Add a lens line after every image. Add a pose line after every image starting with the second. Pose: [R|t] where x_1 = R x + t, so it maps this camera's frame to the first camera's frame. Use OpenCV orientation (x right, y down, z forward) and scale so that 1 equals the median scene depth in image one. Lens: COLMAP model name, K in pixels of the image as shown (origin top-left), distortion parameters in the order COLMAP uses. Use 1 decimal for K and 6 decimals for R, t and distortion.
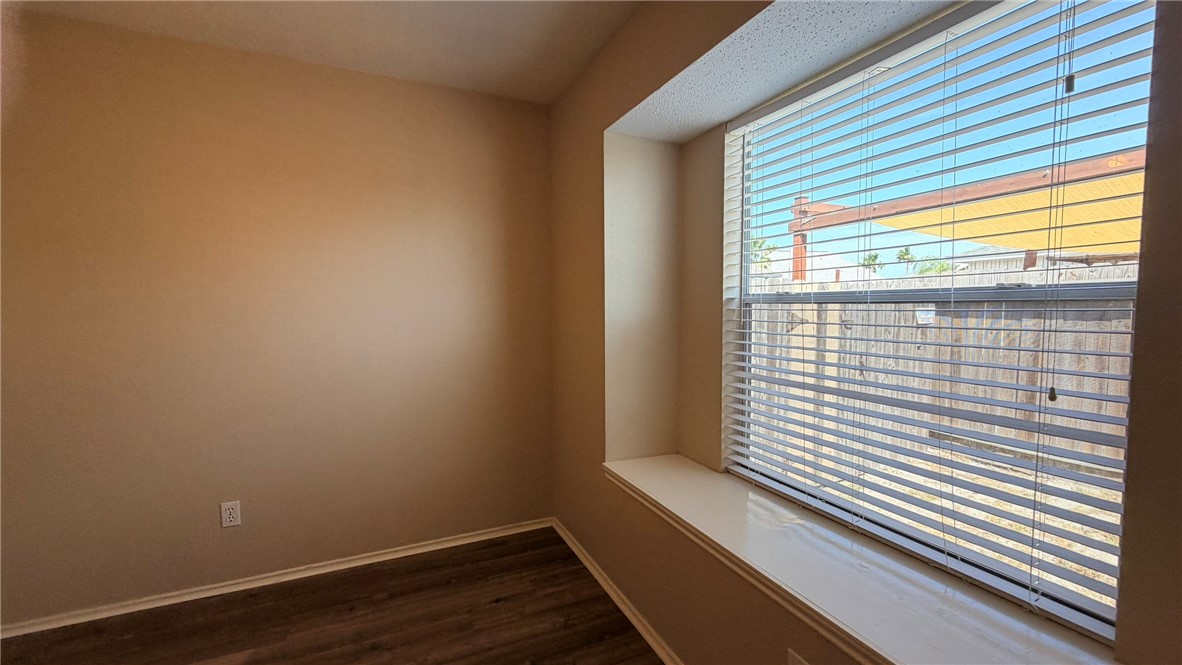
lens RADIAL K [[471.2, 0, 575.5], [0, 471.2, 331.3], [0, 0, 1]] dist [0.000448, -0.000316]
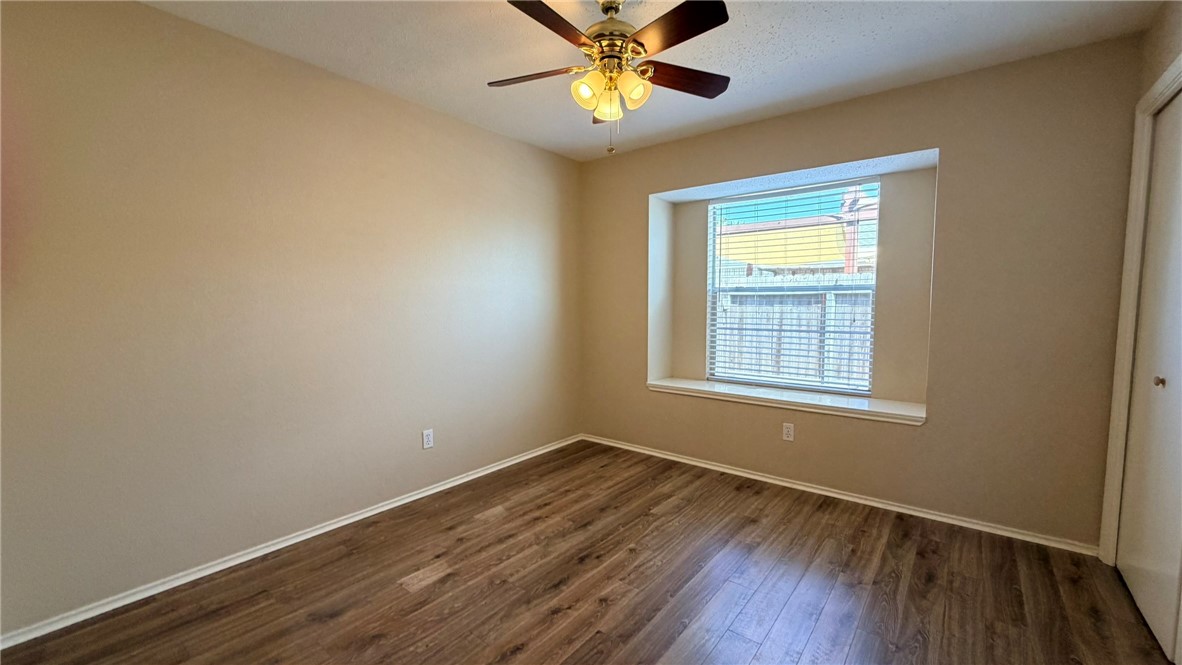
lens RADIAL K [[471.2, 0, 583.3], [0, 471.2, 334.6], [0, 0, 1]] dist [0.000448, -0.000316]
pose [[0.885169, -0.027475, 0.464458, -0.974610], [0.019745, 0.999574, 0.021501, 0.060460], [-0.464851, -0.009861, 0.885334, -0.446195]]
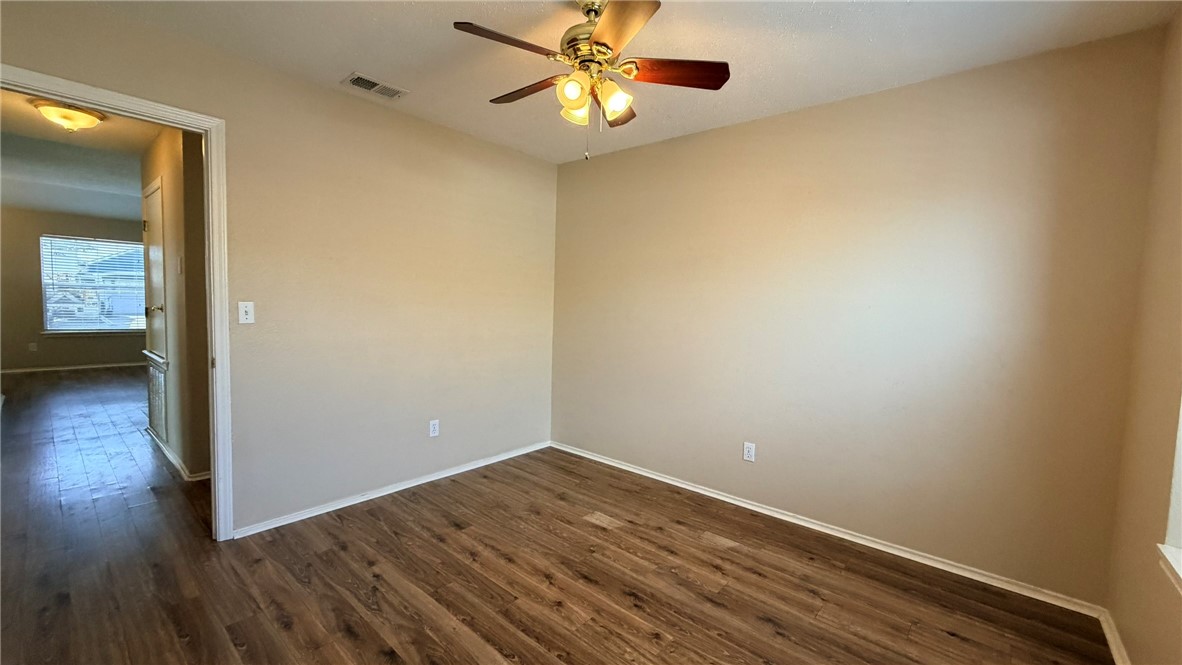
lens RADIAL K [[471.2, 0, 597.2], [0, 471.2, 331.1], [0, 0, 1]] dist [0.000448, -0.000316]
pose [[0.446759, 0.076330, -0.891392, 0.287745], [-0.083113, 0.995586, 0.043597, 0.008004], [0.890785, 0.054609, 0.451131, -0.049904]]
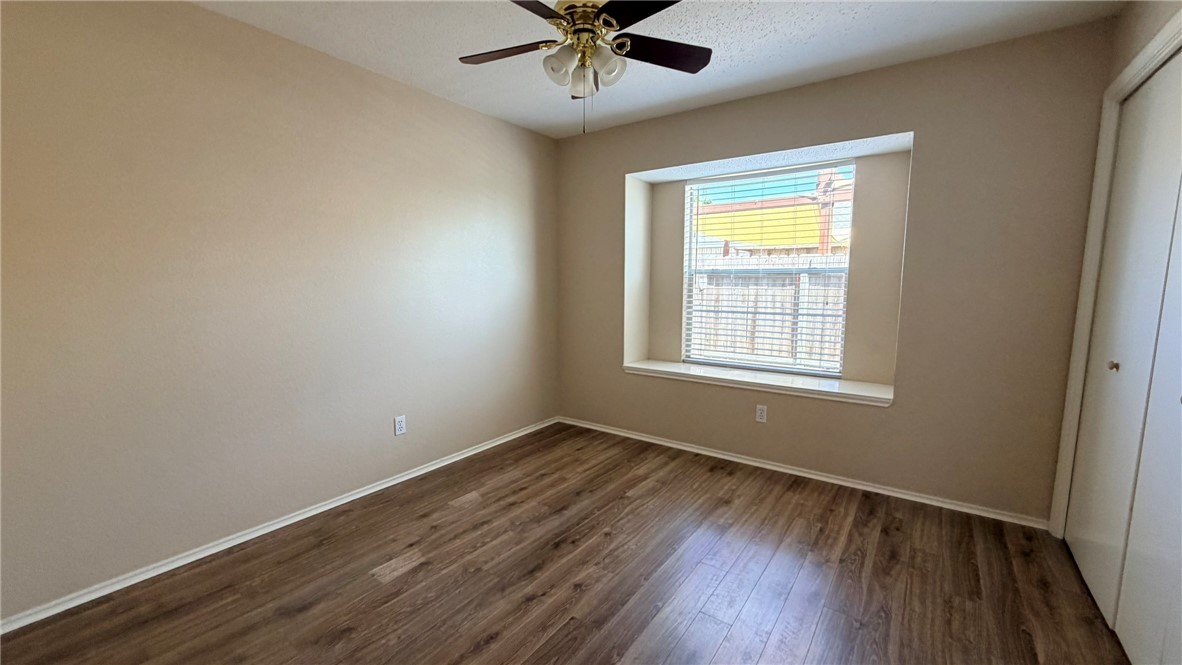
lens RADIAL K [[471.2, 0, 583.5], [0, 471.2, 334.7], [0, 0, 1]] dist [0.000448, -0.000316]
pose [[0.862606, -0.052258, 0.503169, -0.957108], [0.020825, 0.997475, 0.067894, 0.045894], [-0.505447, -0.048087, 0.861517, -0.433490]]
